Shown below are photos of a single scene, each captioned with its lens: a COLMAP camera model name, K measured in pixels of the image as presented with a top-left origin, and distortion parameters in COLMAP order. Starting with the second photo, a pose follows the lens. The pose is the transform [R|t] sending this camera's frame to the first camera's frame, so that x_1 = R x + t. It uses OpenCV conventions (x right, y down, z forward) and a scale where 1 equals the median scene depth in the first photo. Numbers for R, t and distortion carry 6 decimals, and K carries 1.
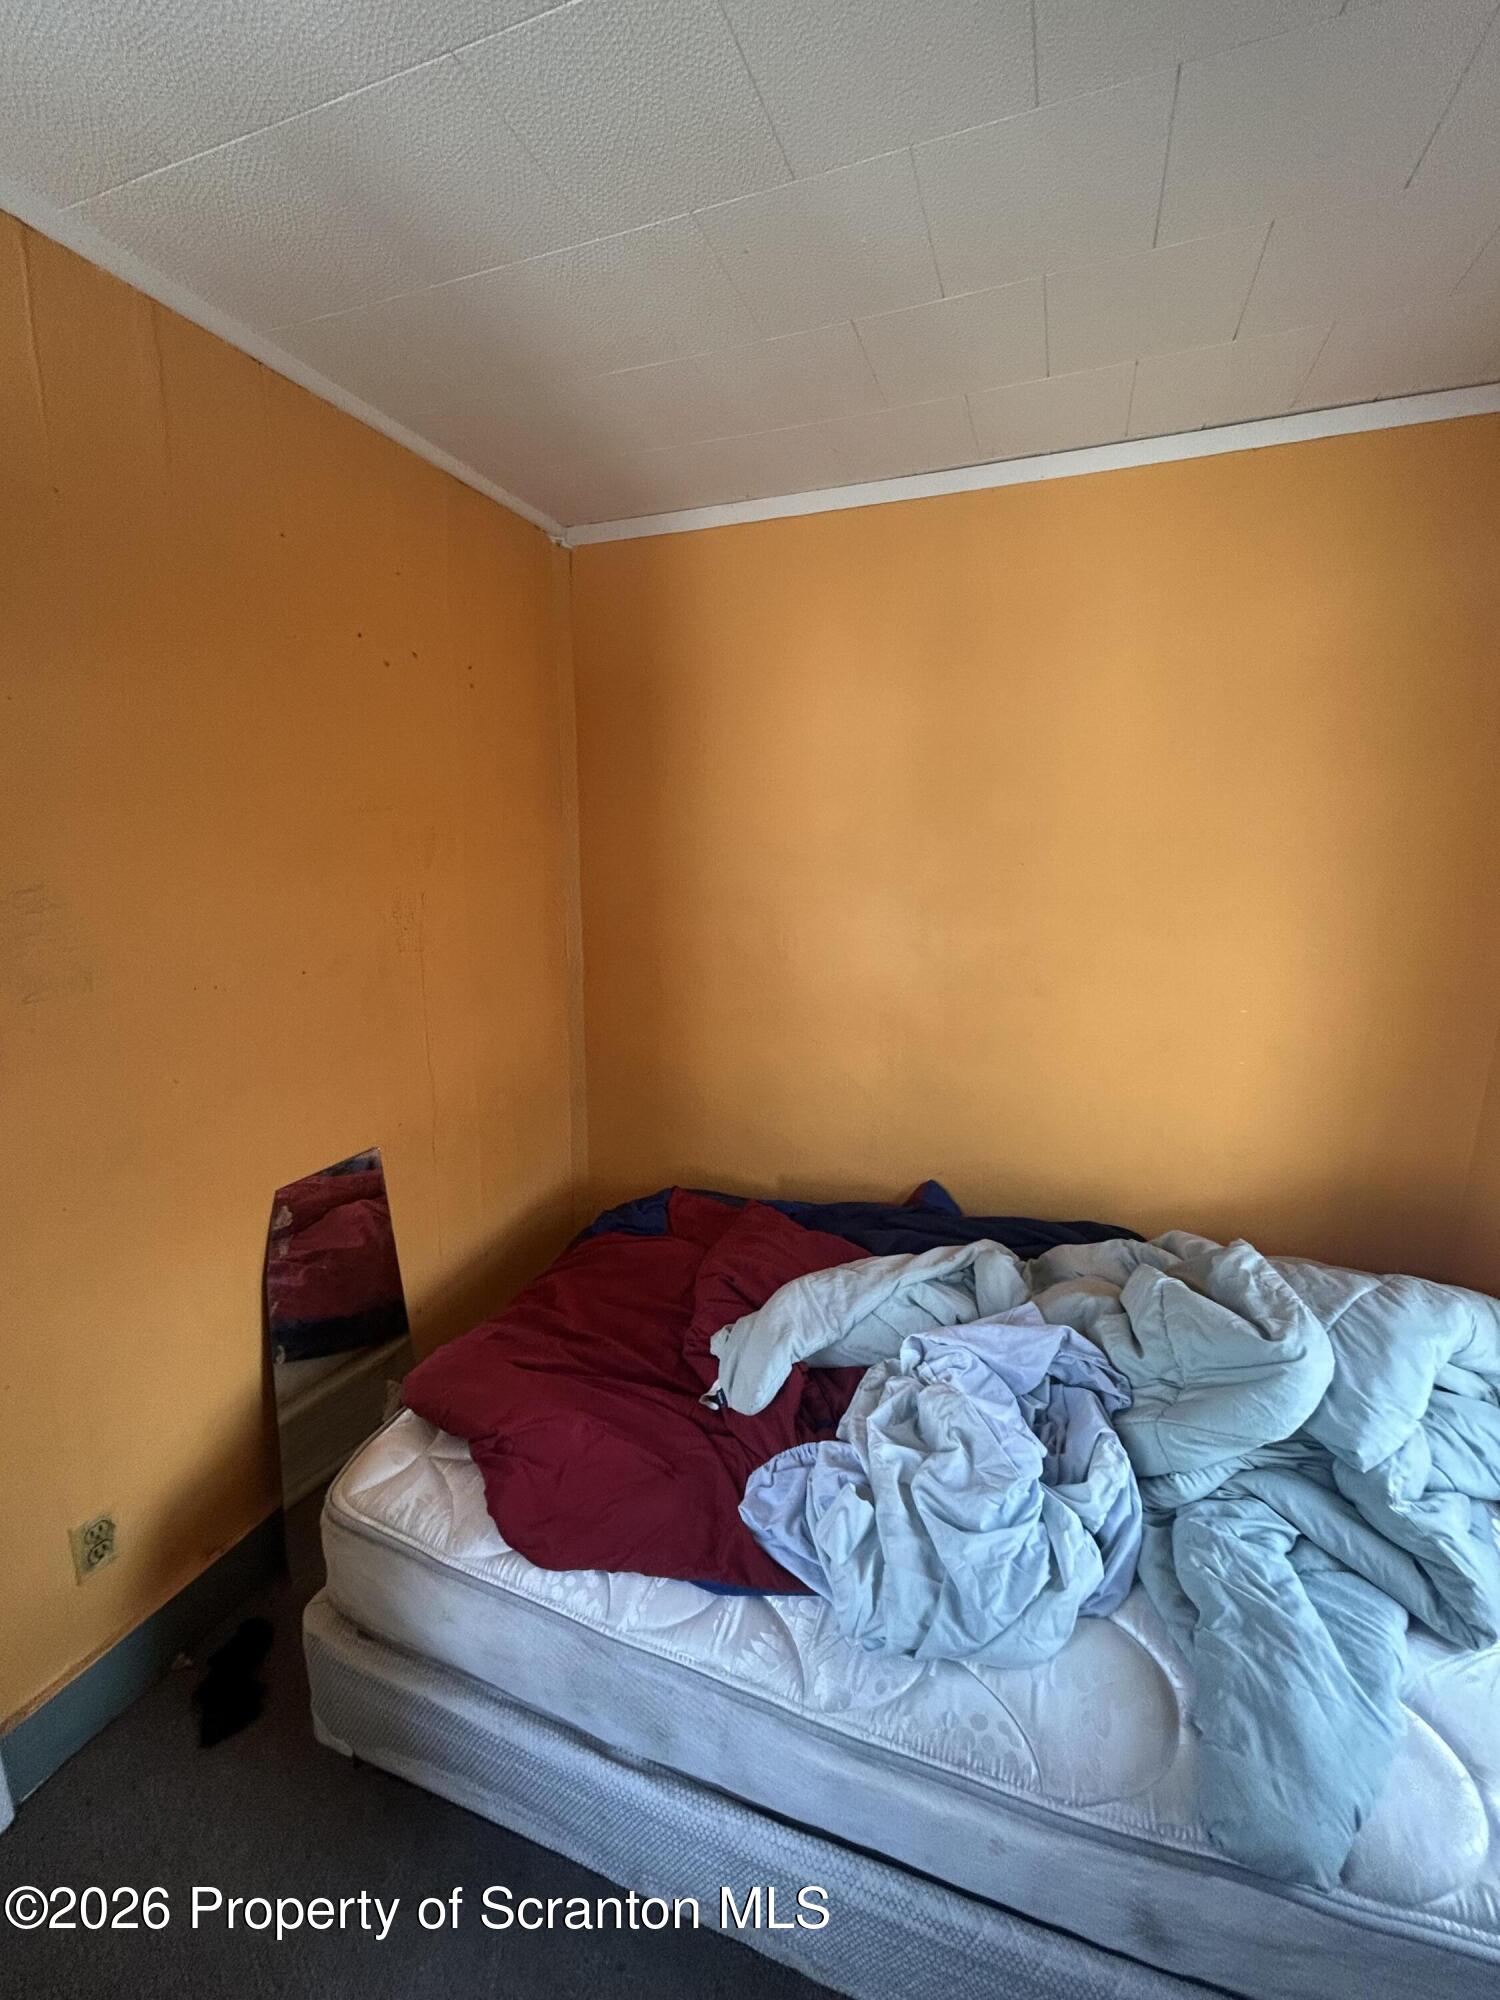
lens RADIAL K [[807.8, 0, 748.4], [0, 807.8, 991.2], [0, 0, 1]] dist [0.000797, 0.000230]
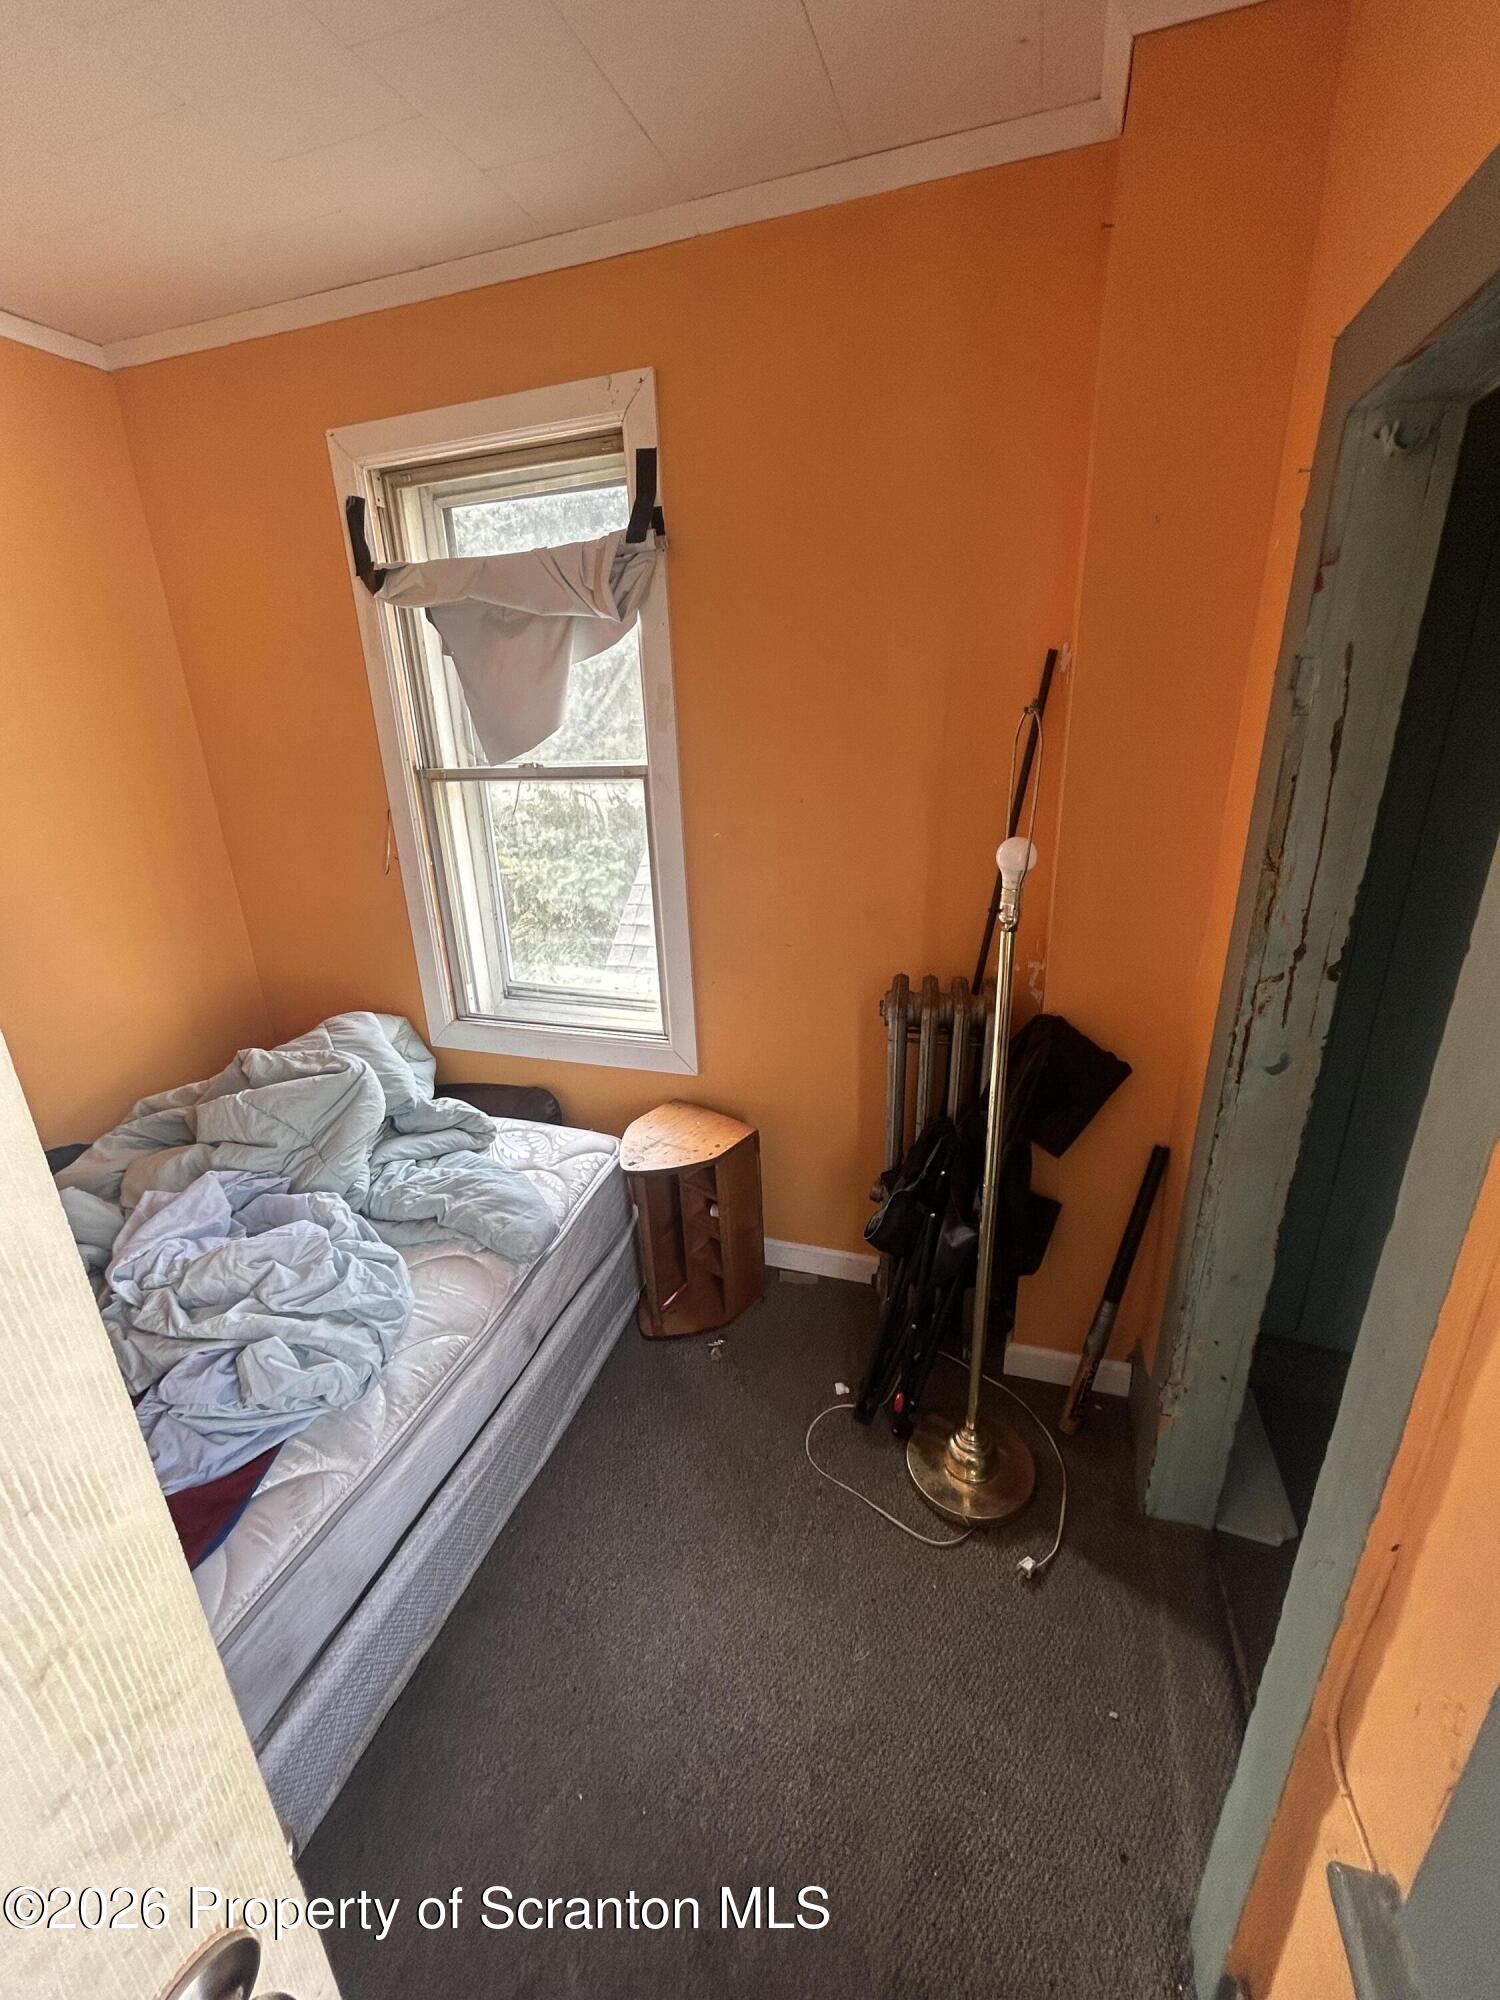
lens RADIAL K [[807.8, 0, 742.4], [0, 807.8, 999.2], [0, 0, 1]] dist [0.000797, 0.000230]
pose [[-0.043694, -0.330897, 0.942655, -0.740305], [0.226129, 0.915792, 0.331949, -0.005956], [-0.973117, 0.227666, 0.034811, 0.236398]]
